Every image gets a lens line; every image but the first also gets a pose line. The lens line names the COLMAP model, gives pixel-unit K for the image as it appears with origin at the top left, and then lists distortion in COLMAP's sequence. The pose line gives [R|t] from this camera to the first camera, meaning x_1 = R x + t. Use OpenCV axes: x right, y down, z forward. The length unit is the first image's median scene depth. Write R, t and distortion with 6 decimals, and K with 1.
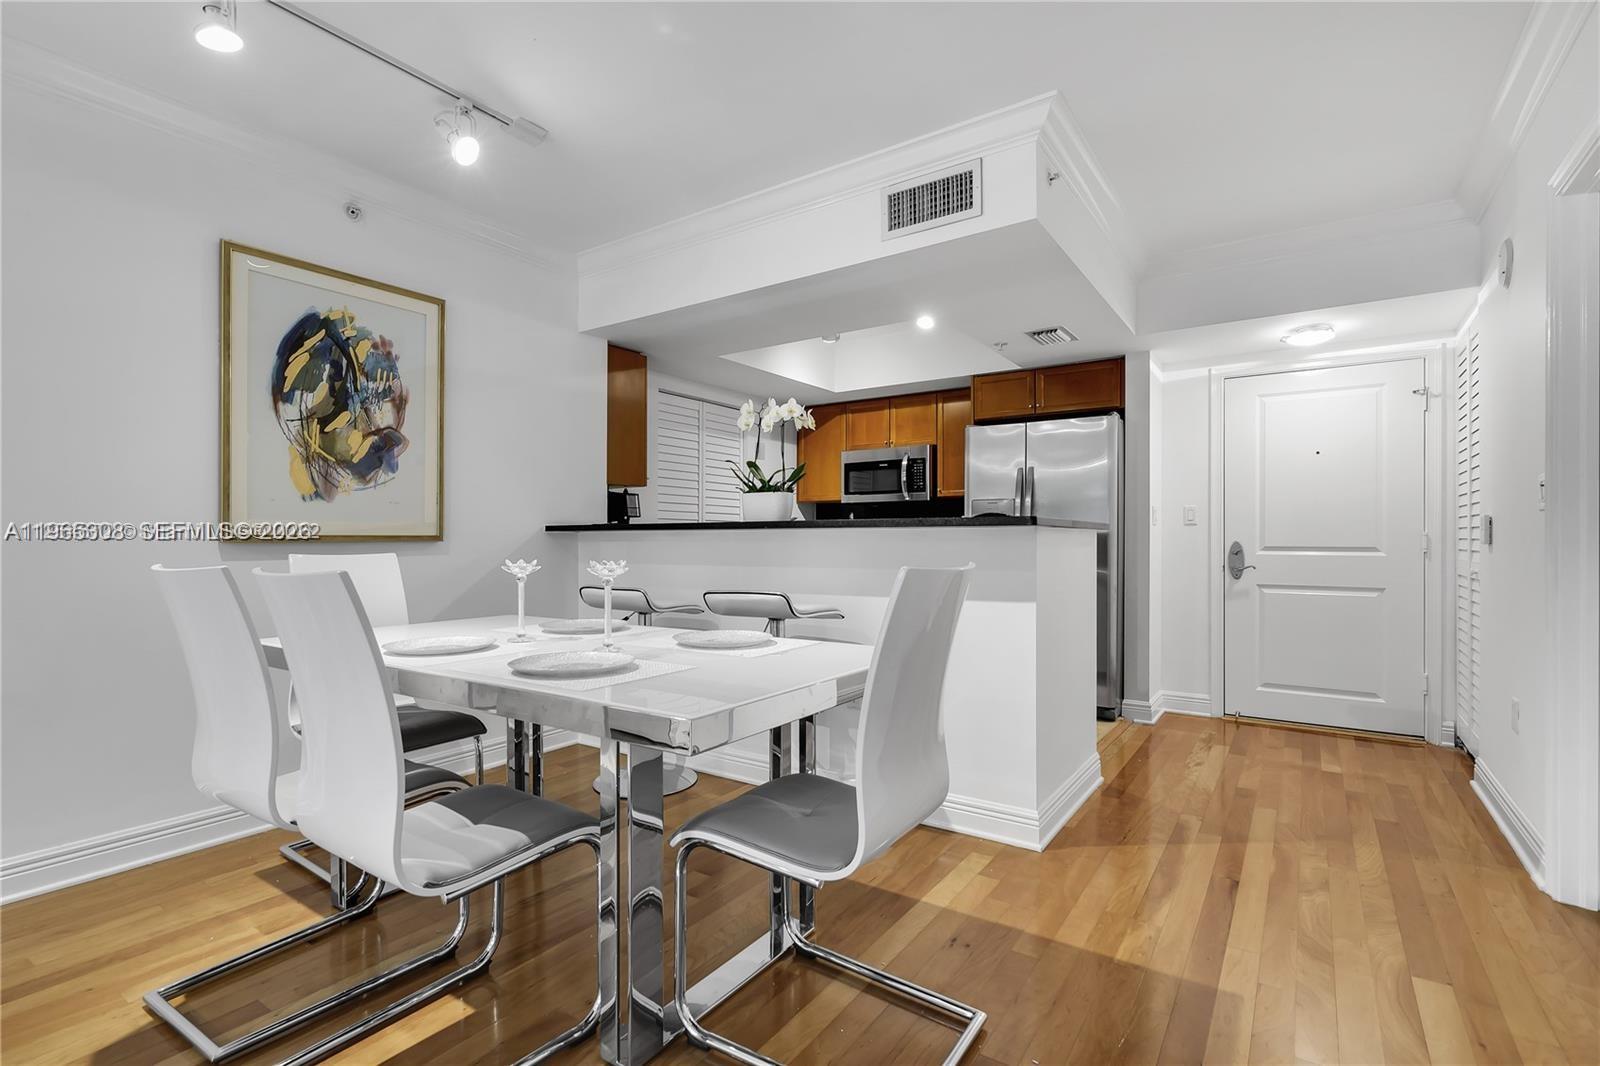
lens RADIAL K [[745.0, 0, 796.9], [0, 745.0, 545.3], [0, 0, 1]] dist [0.000517, 0.000025]
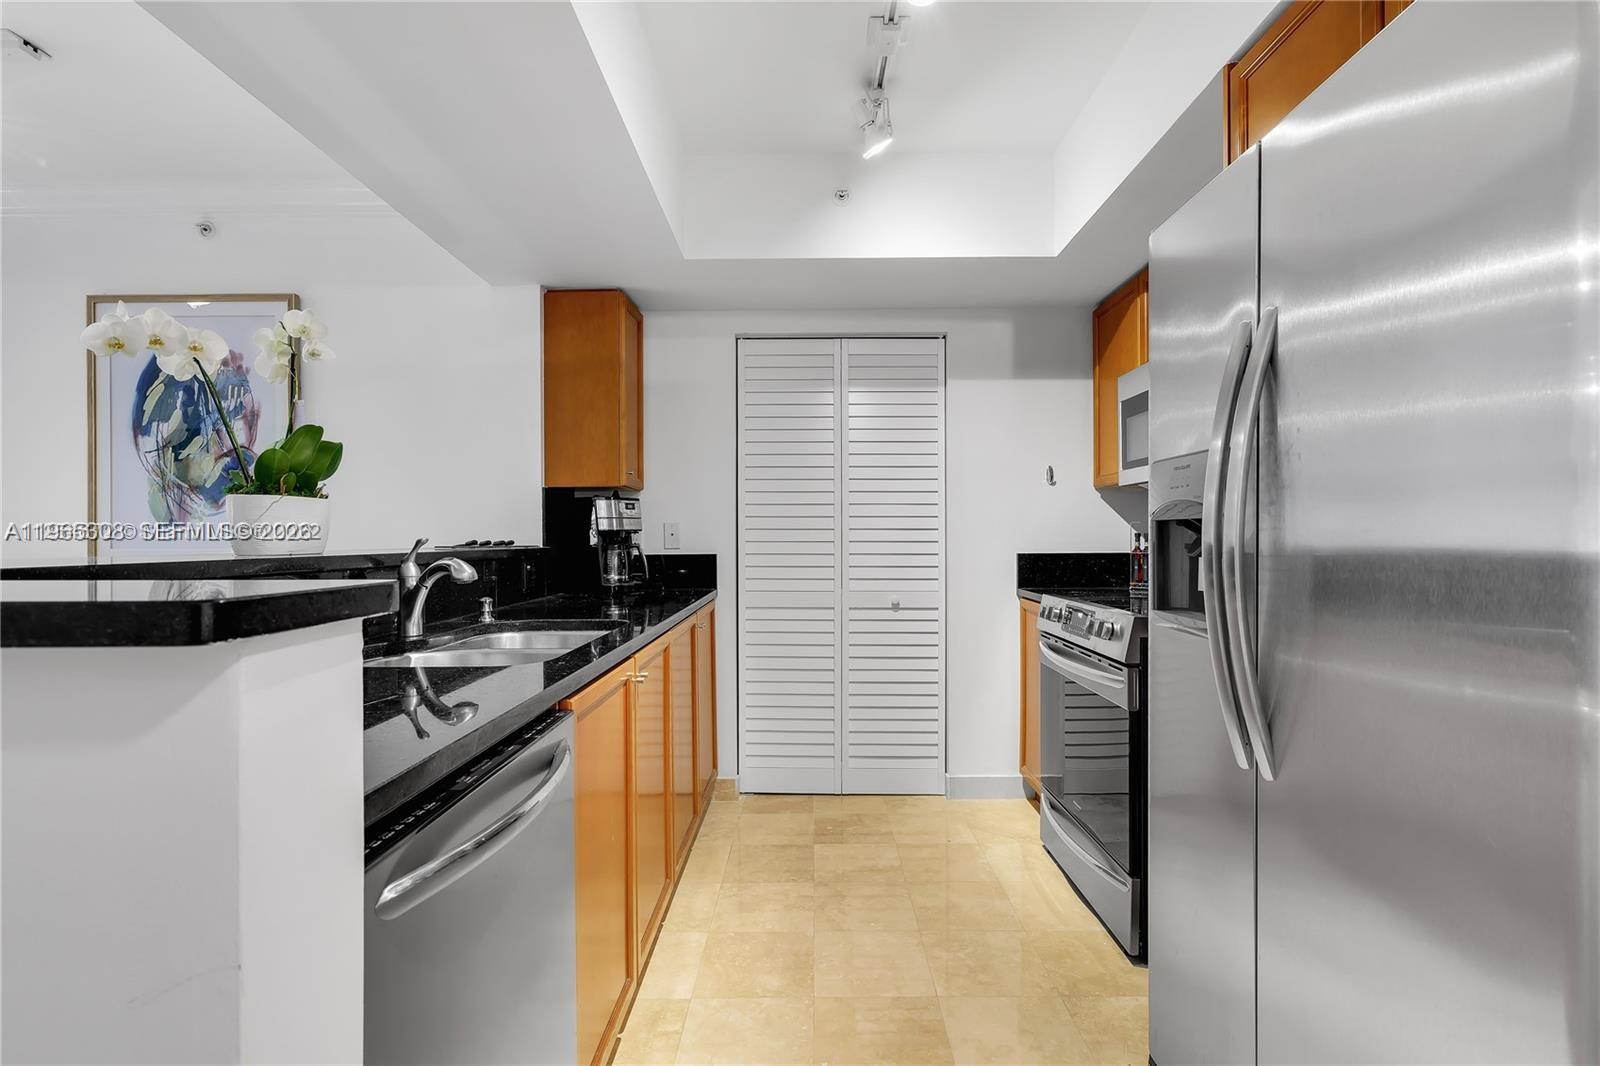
lens RADIAL K [[745.0, 0, 796.9], [0, 745.0, 545.3], [0, 0, 1]] dist [0.000517, 0.000025]
pose [[0.559929, 0.003775, -0.828532, 0.653561], [-0.003312, 0.999992, 0.002318, -0.041613], [0.828534, 0.001446, 0.559936, 1.118423]]
